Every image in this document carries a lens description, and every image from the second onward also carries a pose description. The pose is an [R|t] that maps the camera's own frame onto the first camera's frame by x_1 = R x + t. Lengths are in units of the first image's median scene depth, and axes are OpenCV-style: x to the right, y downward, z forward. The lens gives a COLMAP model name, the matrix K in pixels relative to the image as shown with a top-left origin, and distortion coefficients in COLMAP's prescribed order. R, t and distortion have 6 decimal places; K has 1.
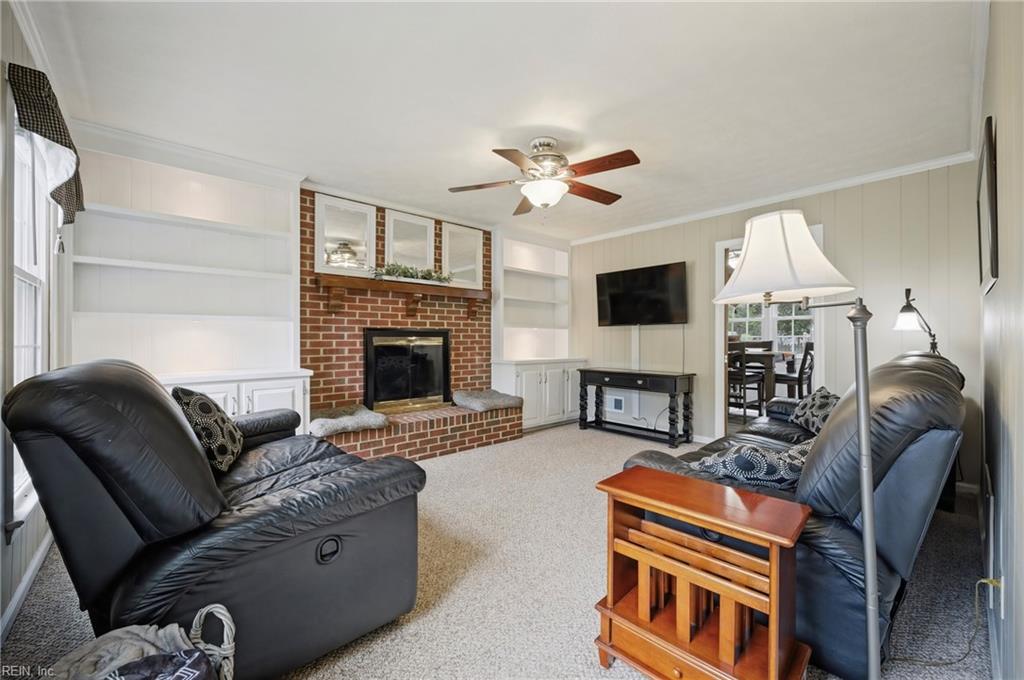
lens RADIAL K [[409.0, 0, 508.9], [0, 409.0, 339.6], [0, 0, 1]] dist [-0.002320, 0.000005]
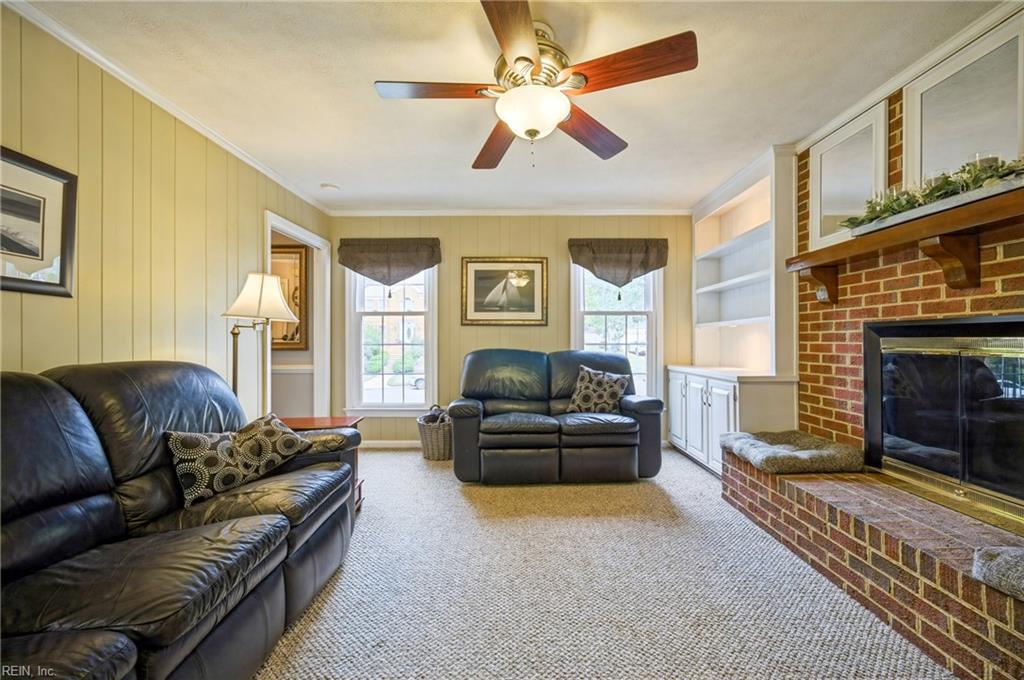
lens RADIAL K [[409.0, 0, 511.0], [0, 409.0, 339.0], [0, 0, 1]] dist [-0.002320, 0.000005]
pose [[-0.672460, 0.003663, -0.740125, 0.428954], [0.005243, 0.999986, 0.000185, -0.007445], [0.740115, -0.003756, -0.672470, 1.019996]]
